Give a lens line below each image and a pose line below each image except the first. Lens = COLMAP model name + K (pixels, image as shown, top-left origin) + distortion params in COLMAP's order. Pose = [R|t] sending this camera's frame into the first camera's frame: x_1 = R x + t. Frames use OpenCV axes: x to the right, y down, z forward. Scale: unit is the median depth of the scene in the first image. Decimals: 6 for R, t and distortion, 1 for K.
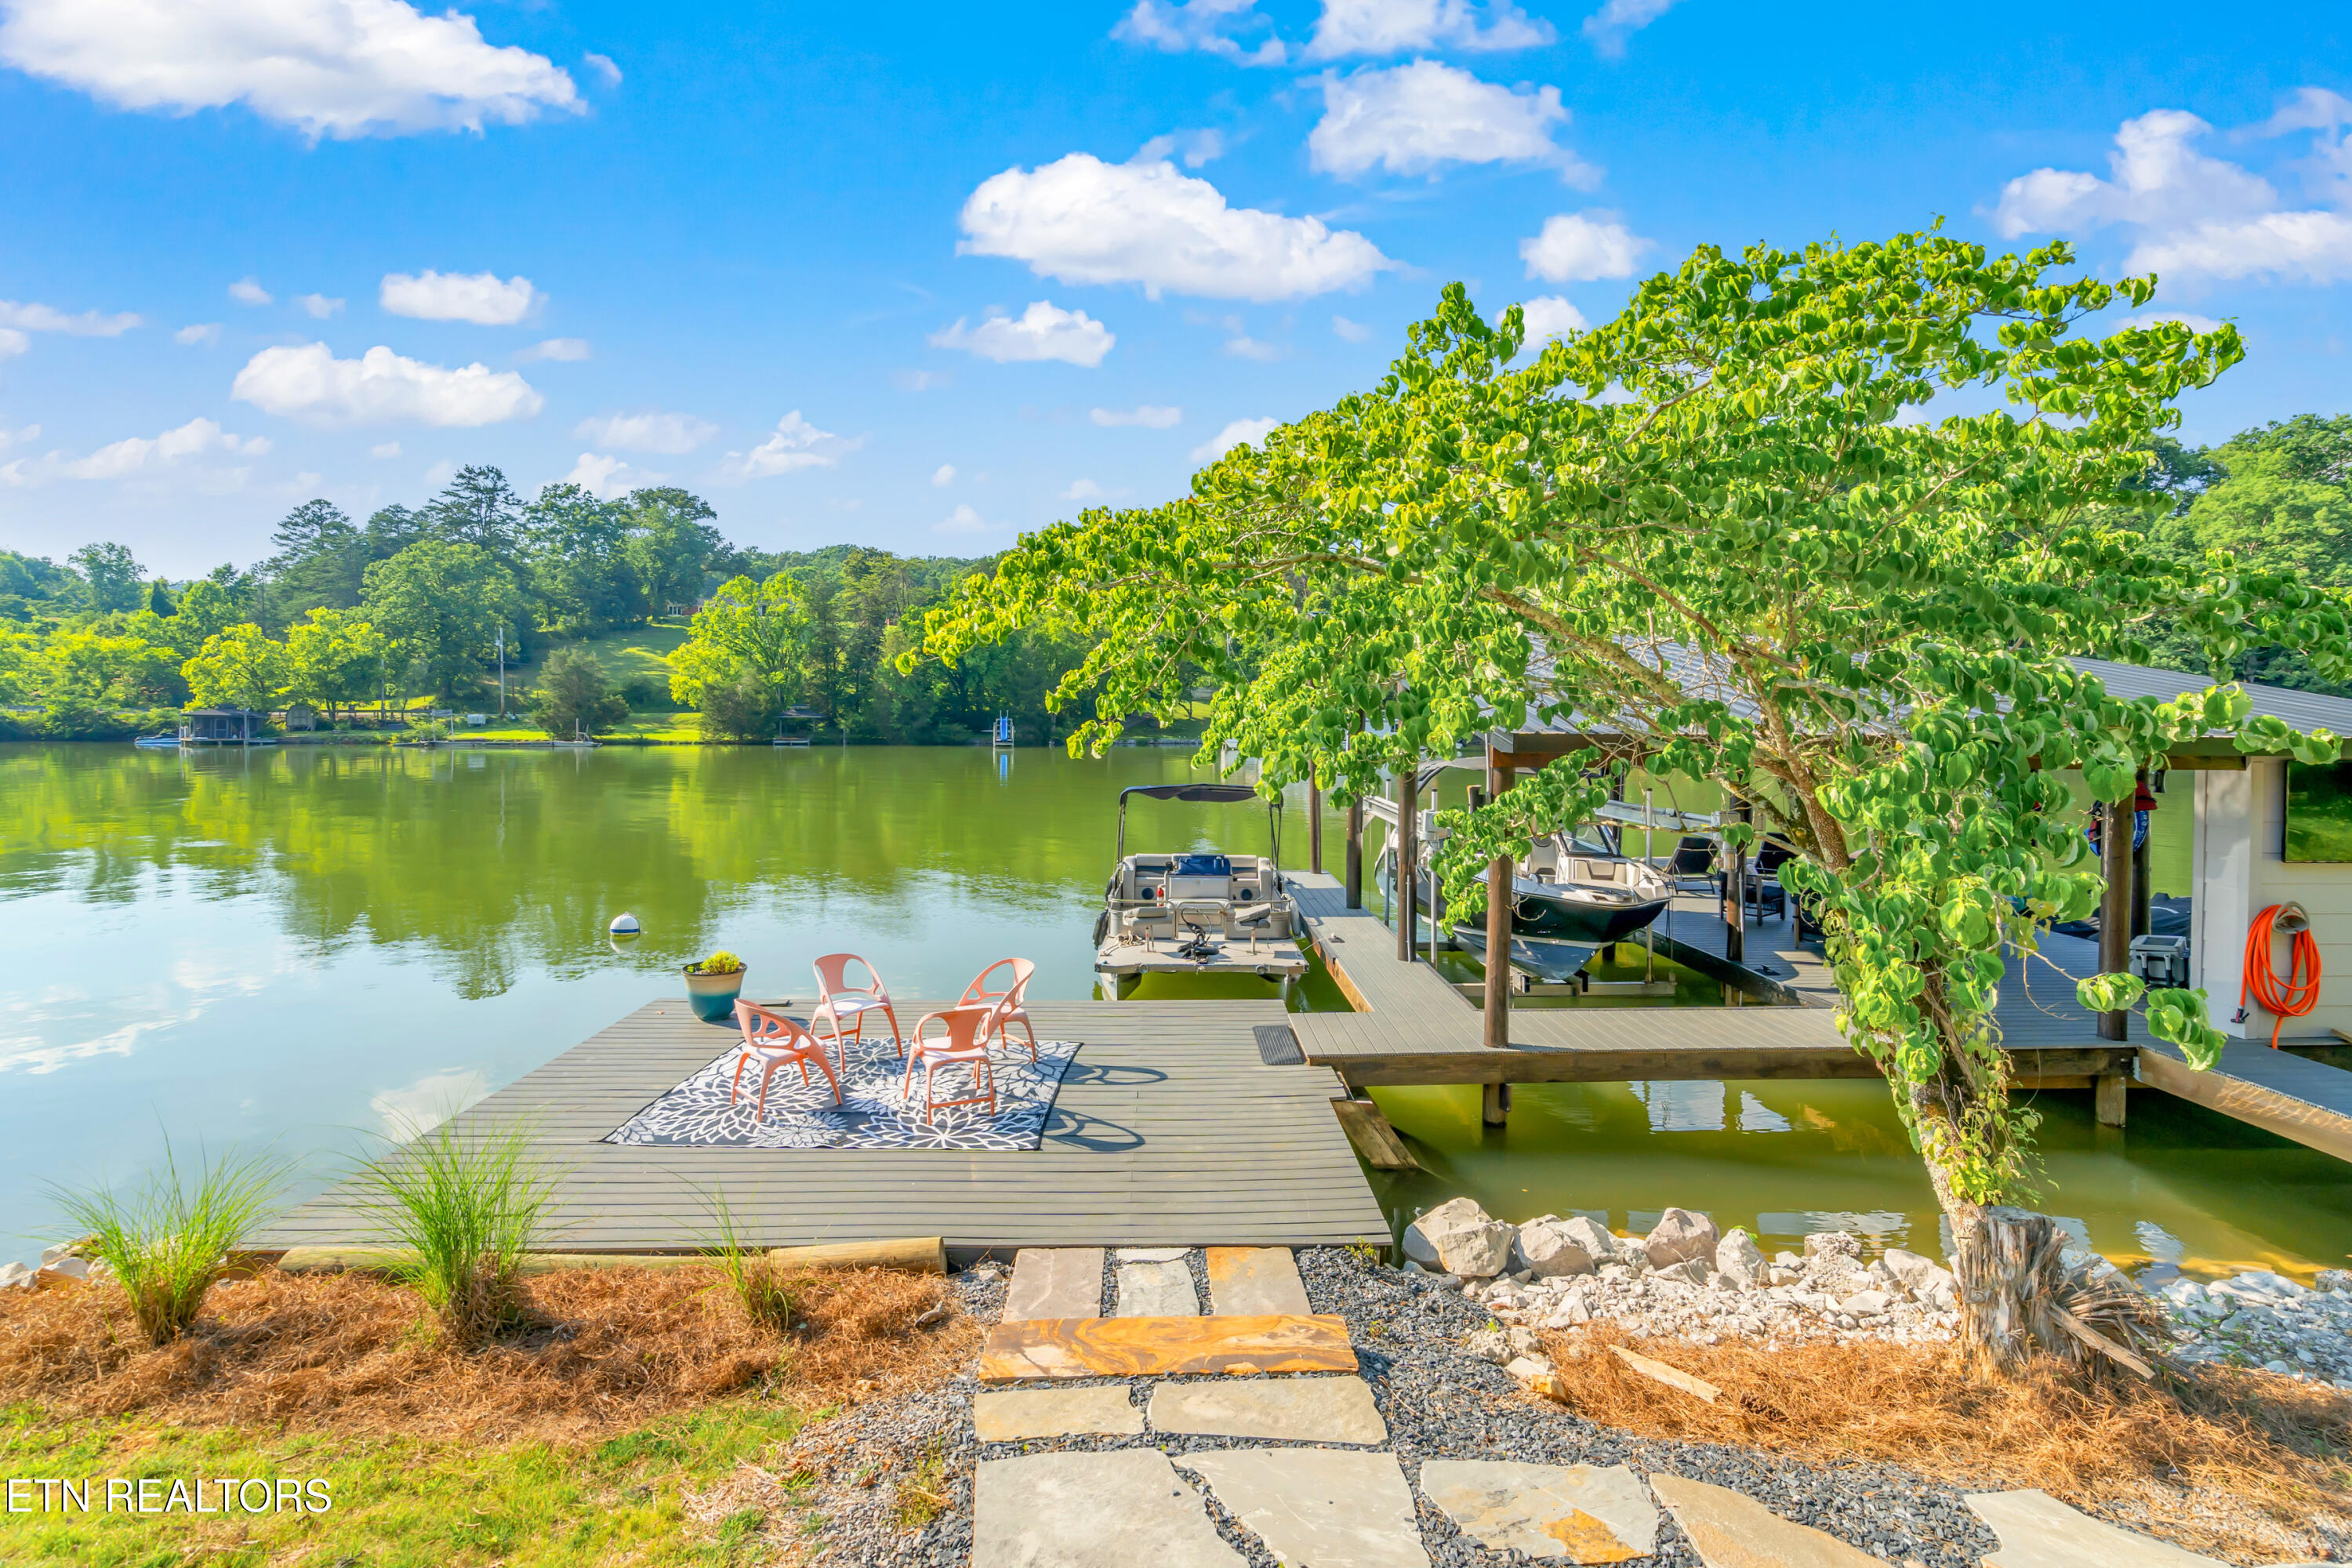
lens RADIAL K [[1112.6, 0, 1169.8], [0, 1112.6, 715.7], [0, 0, 1]] dist [-0.004059, -0.000456]
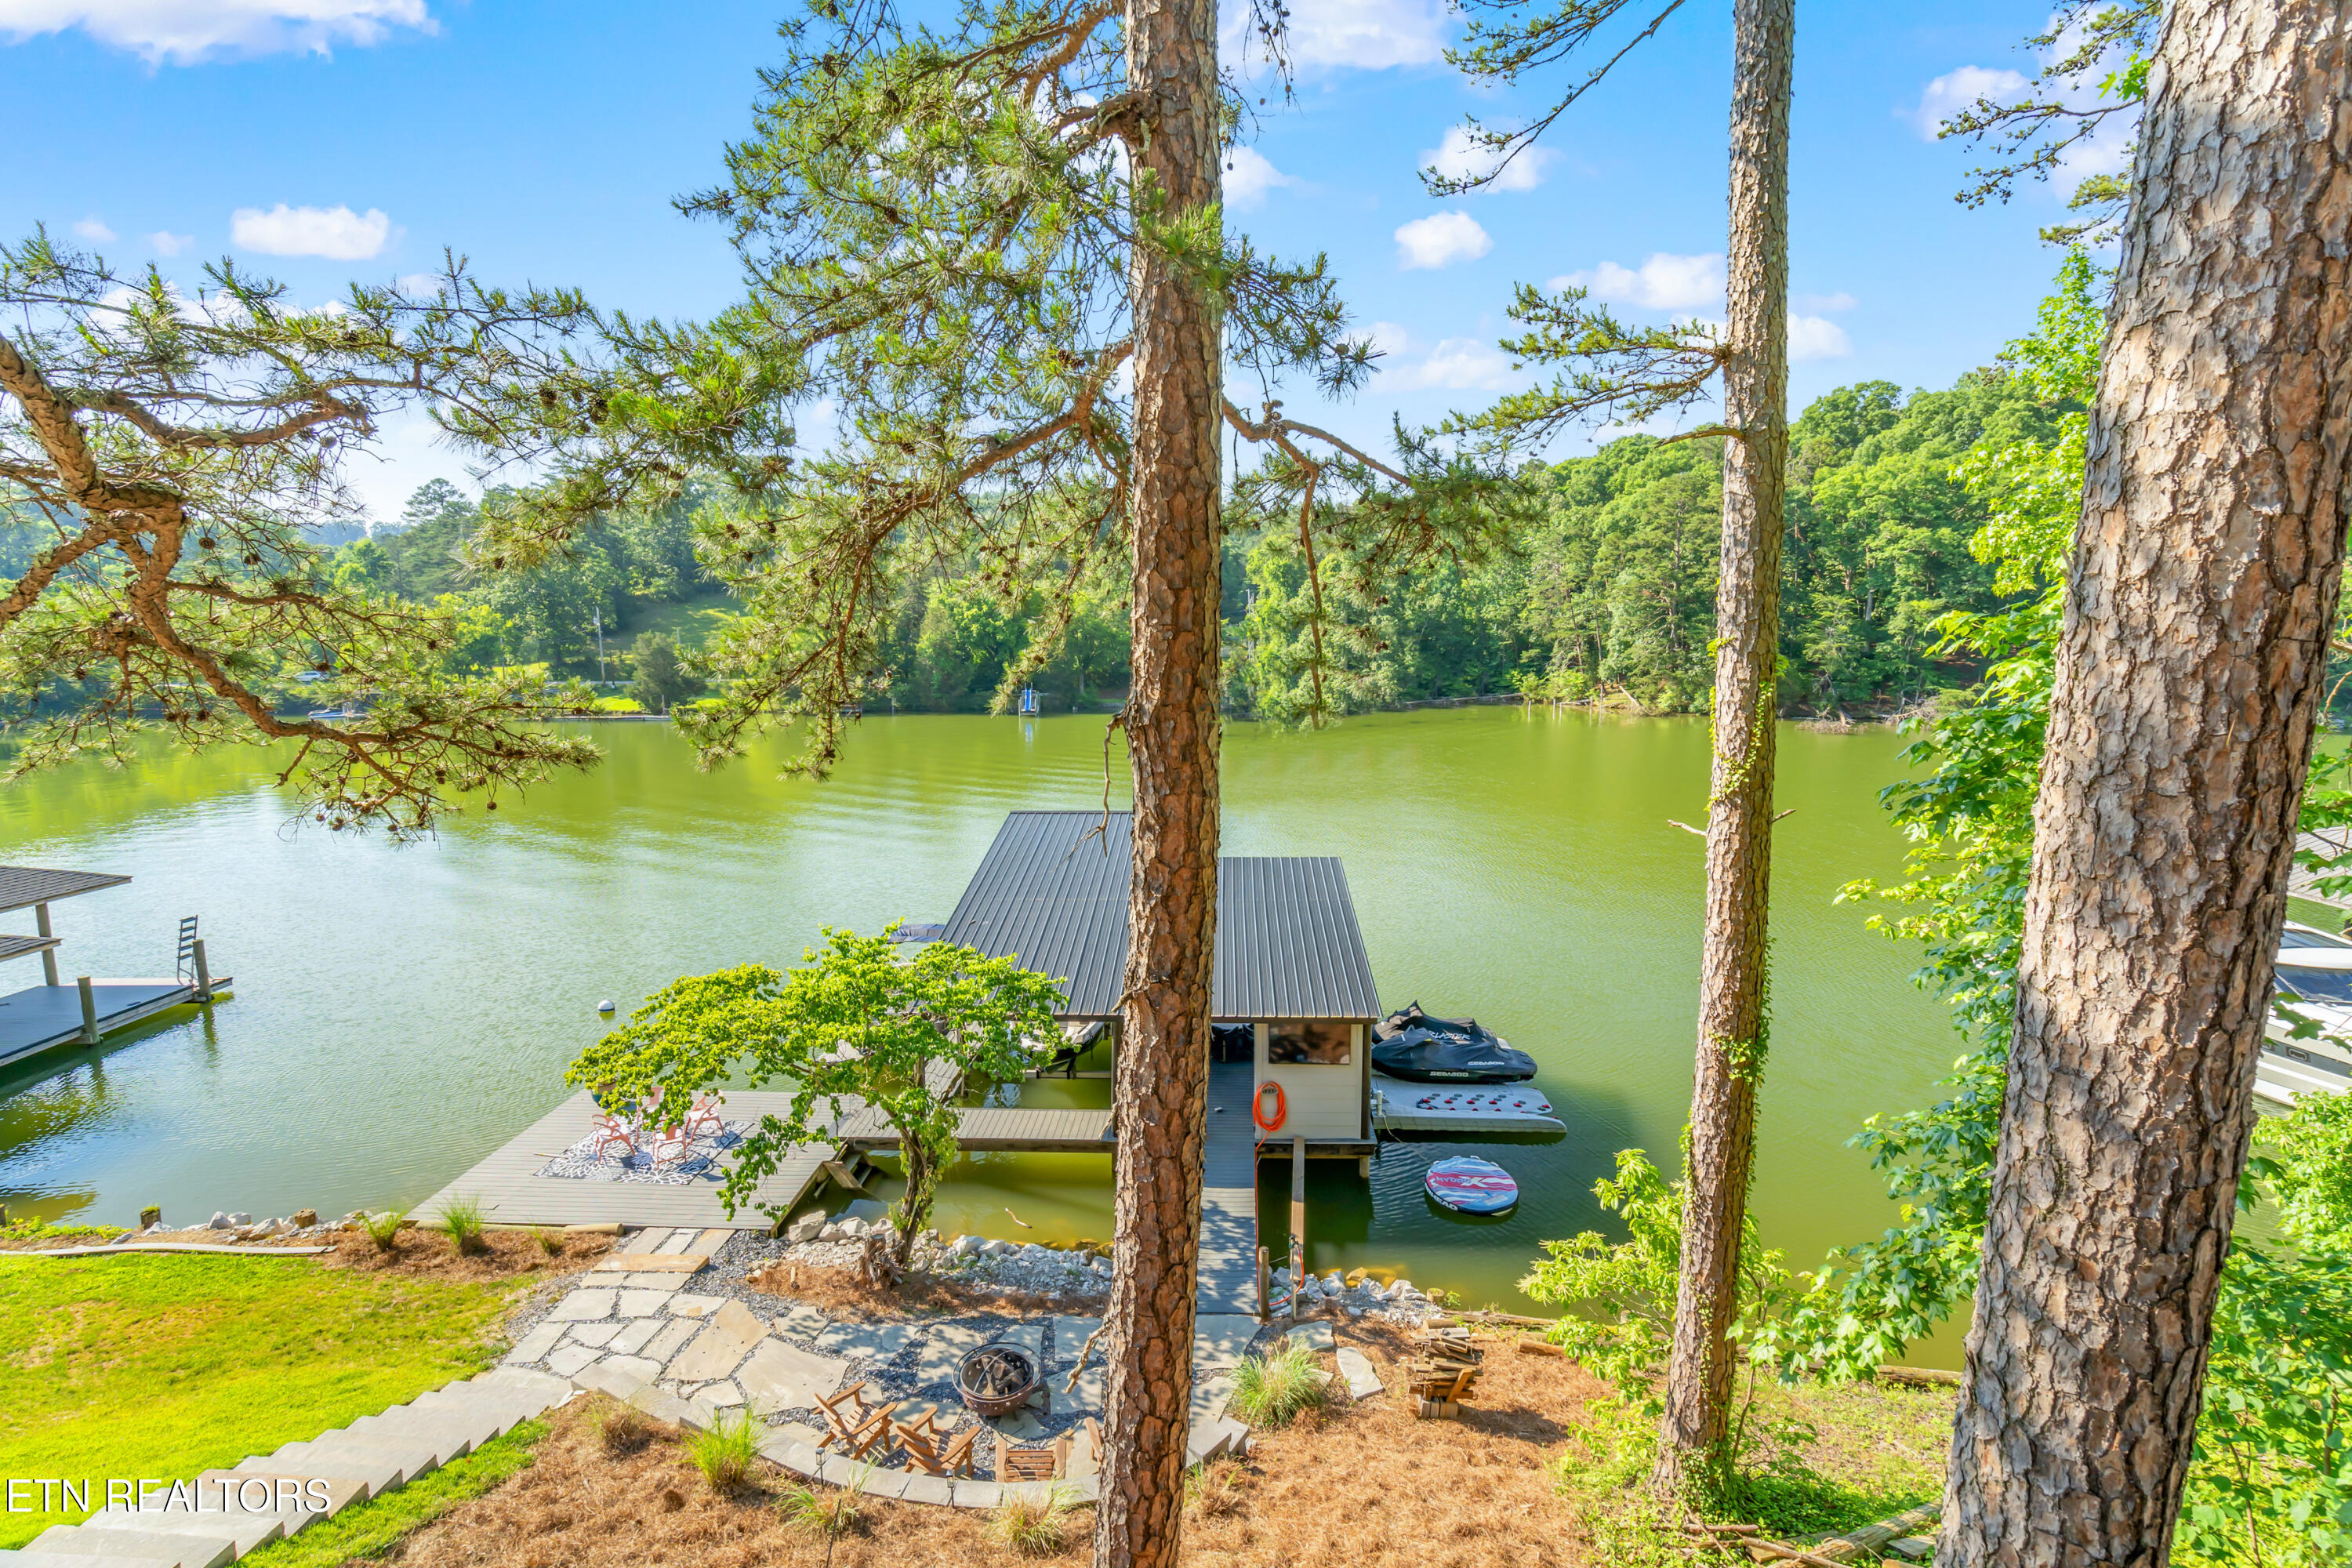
lens RADIAL K [[1079.9, 0, 1168.8], [0, 1079.9, 779.7], [0, 0, 1]] dist [-0.003200, 0.000985]
pose [[0.996932, 0.001068, -0.078263, 1.080601], [0.009906, 0.990145, 0.139693, -0.803608], [0.077641, -0.140040, 0.987097, -1.160307]]
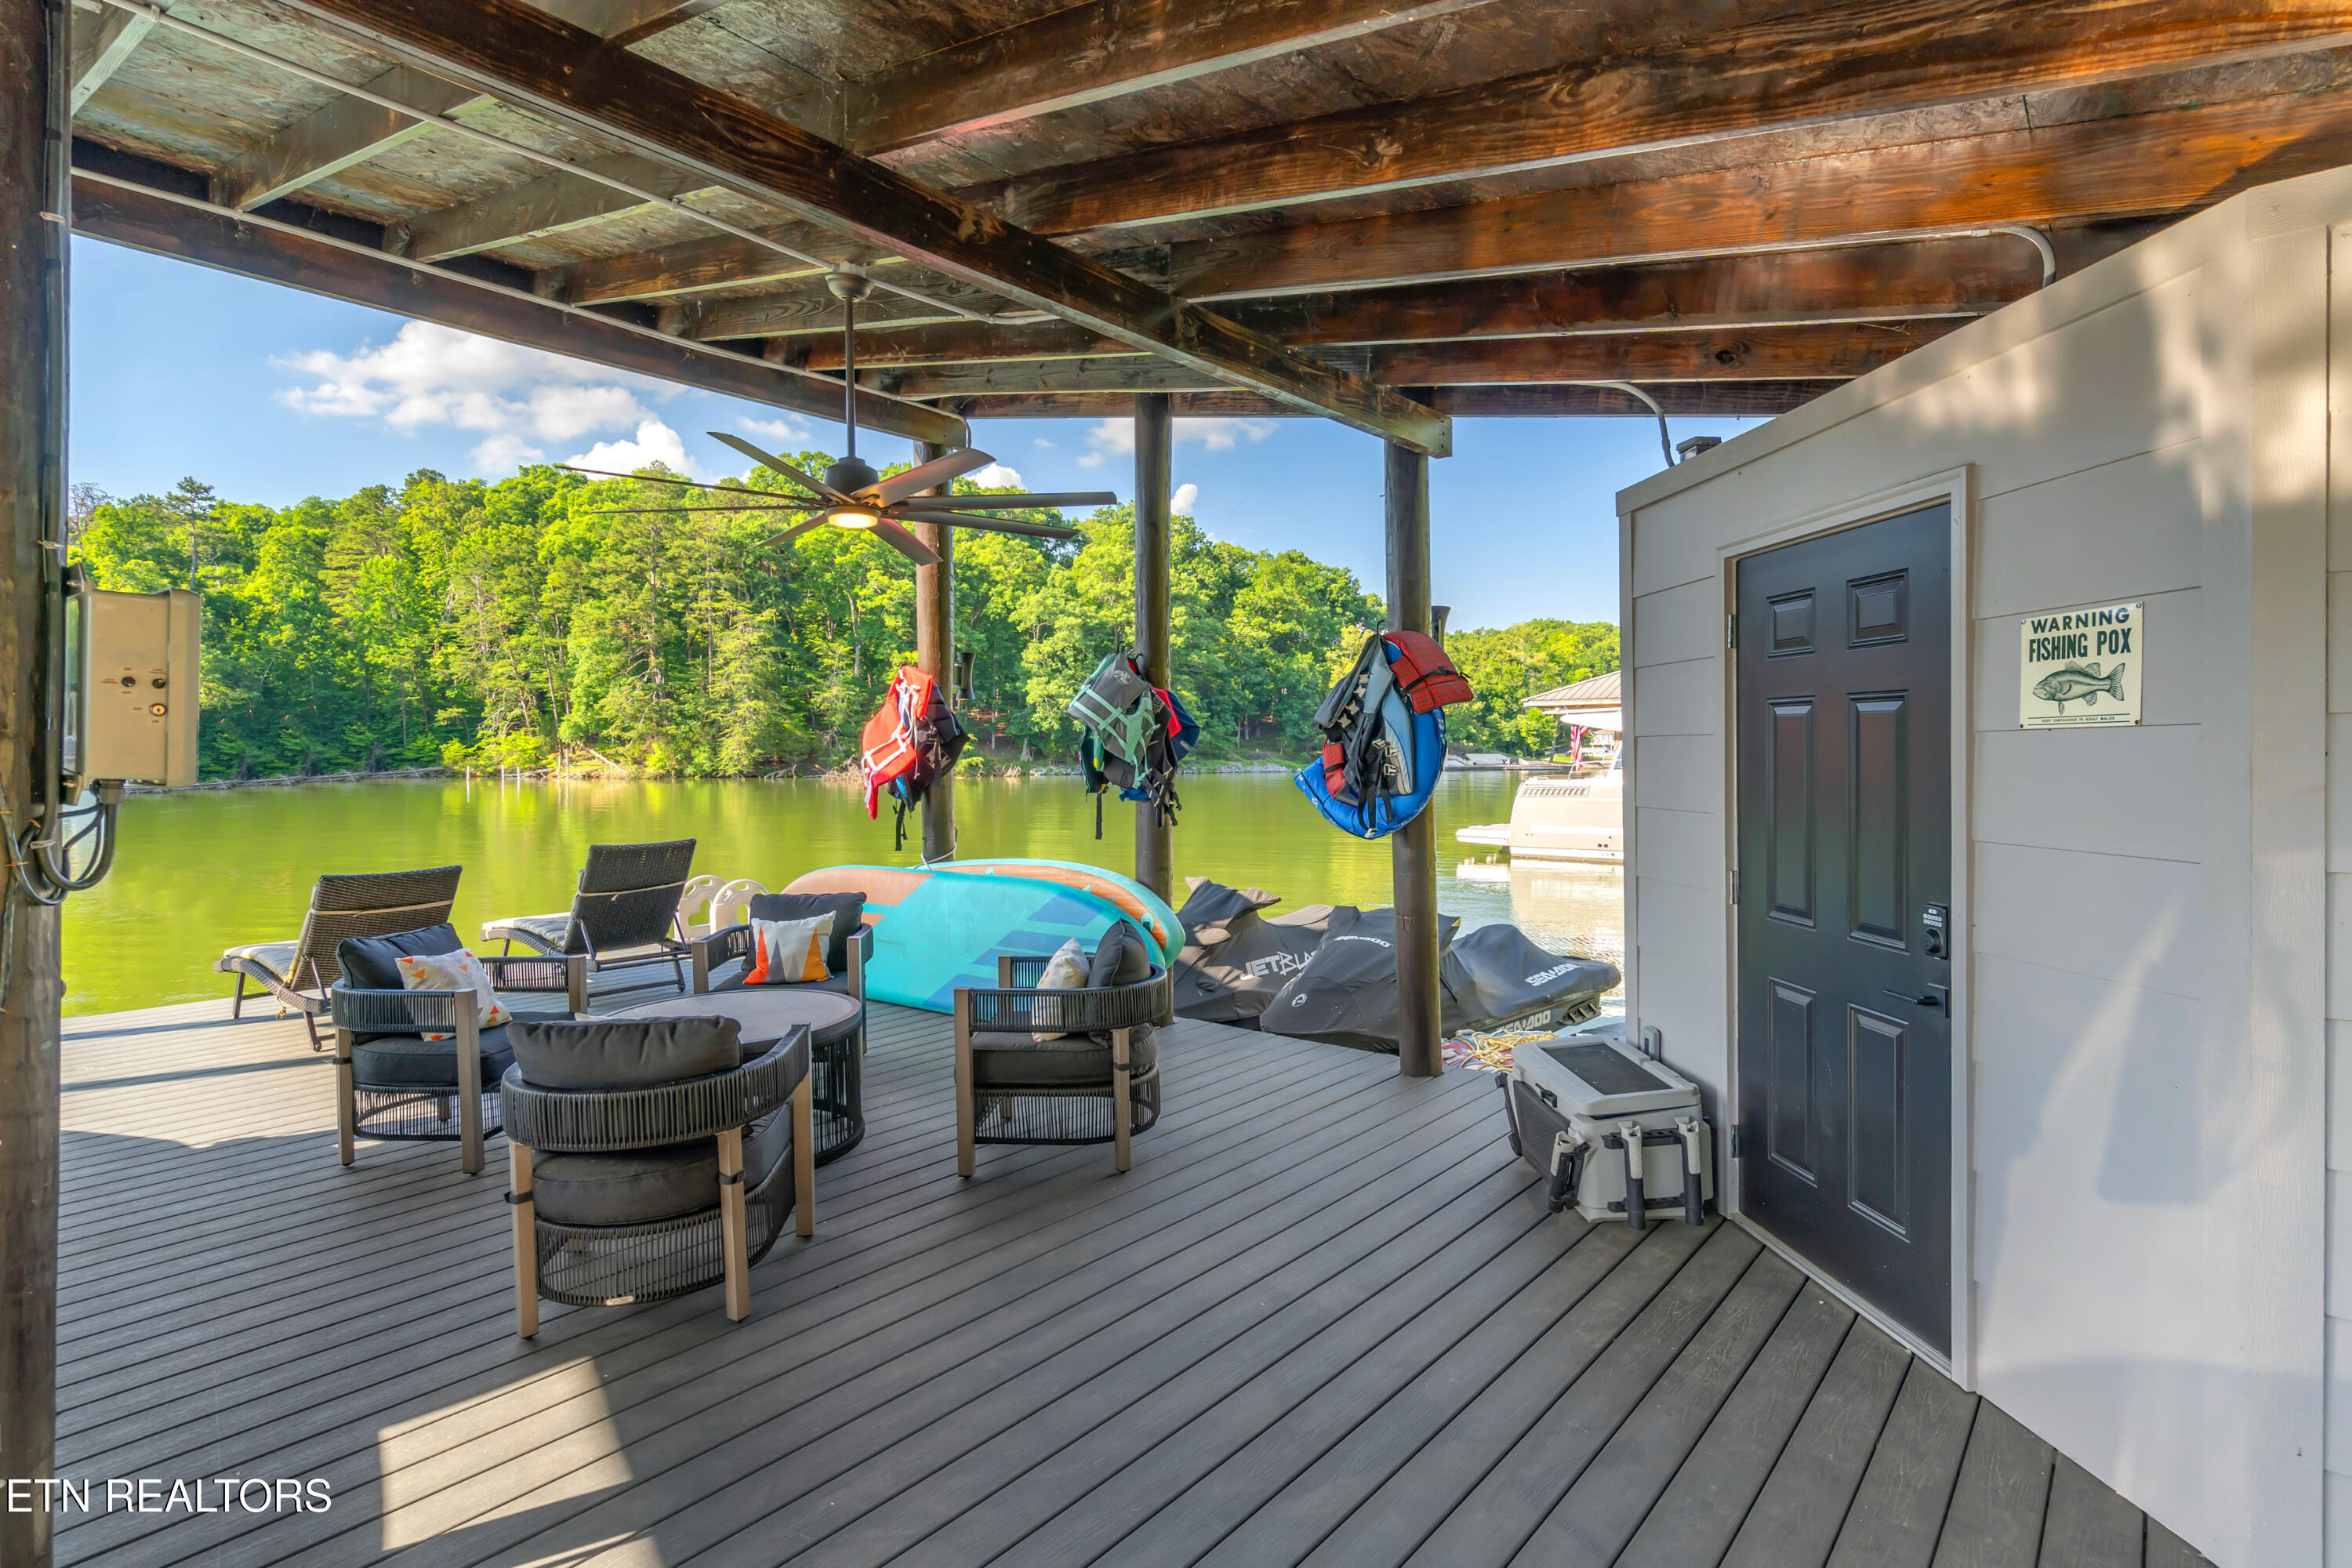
lens RADIAL K [[1176.7, 0, 1177.7], [0, 1176.7, 767.9], [0, 0, 1]] dist [0.014050, 0.000046]
pose [[0.663048, -0.014955, 0.748427, 0.764688], [0.004328, 0.999860, 0.016145, 0.149708], [-0.748564, -0.007466, 0.663020, 1.193815]]
